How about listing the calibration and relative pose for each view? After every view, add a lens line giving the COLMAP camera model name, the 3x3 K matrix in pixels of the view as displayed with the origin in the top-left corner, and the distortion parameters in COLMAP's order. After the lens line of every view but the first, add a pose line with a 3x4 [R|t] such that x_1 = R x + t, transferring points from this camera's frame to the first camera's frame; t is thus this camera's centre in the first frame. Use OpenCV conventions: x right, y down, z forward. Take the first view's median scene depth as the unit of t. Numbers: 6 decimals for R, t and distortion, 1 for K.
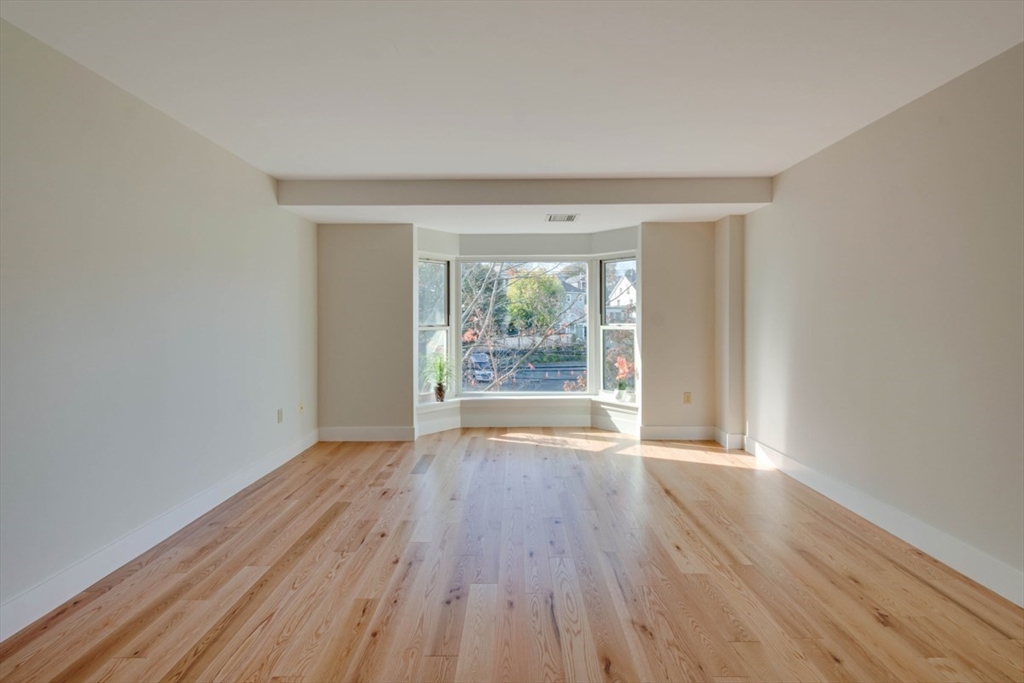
lens RADIAL K [[468.4, 0, 513.5], [0, 468.4, 317.4], [0, 0, 1]] dist [0.003794, 0.000295]
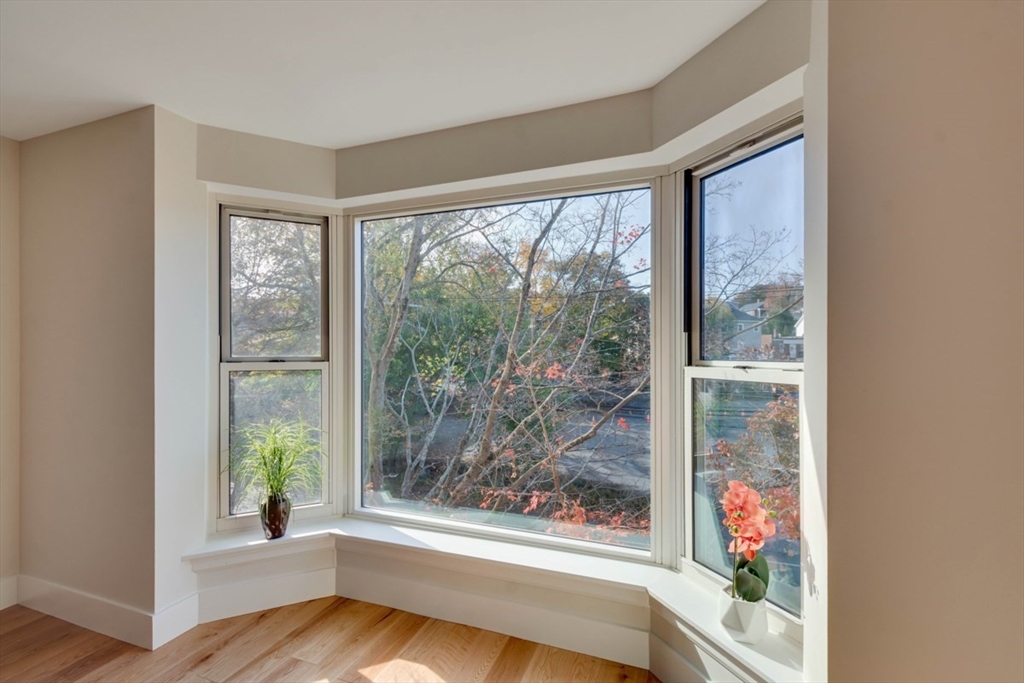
lens RADIAL K [[458.4, 0, 512.0], [0, 458.4, 341.5], [0, 0, 1]] dist [0.001155, 0.000086]
pose [[0.938223, 0.000812, -0.346030, 0.195580], [-0.006343, 0.999870, -0.014852, 0.006168], [0.345973, 0.016129, 0.938106, 0.697634]]
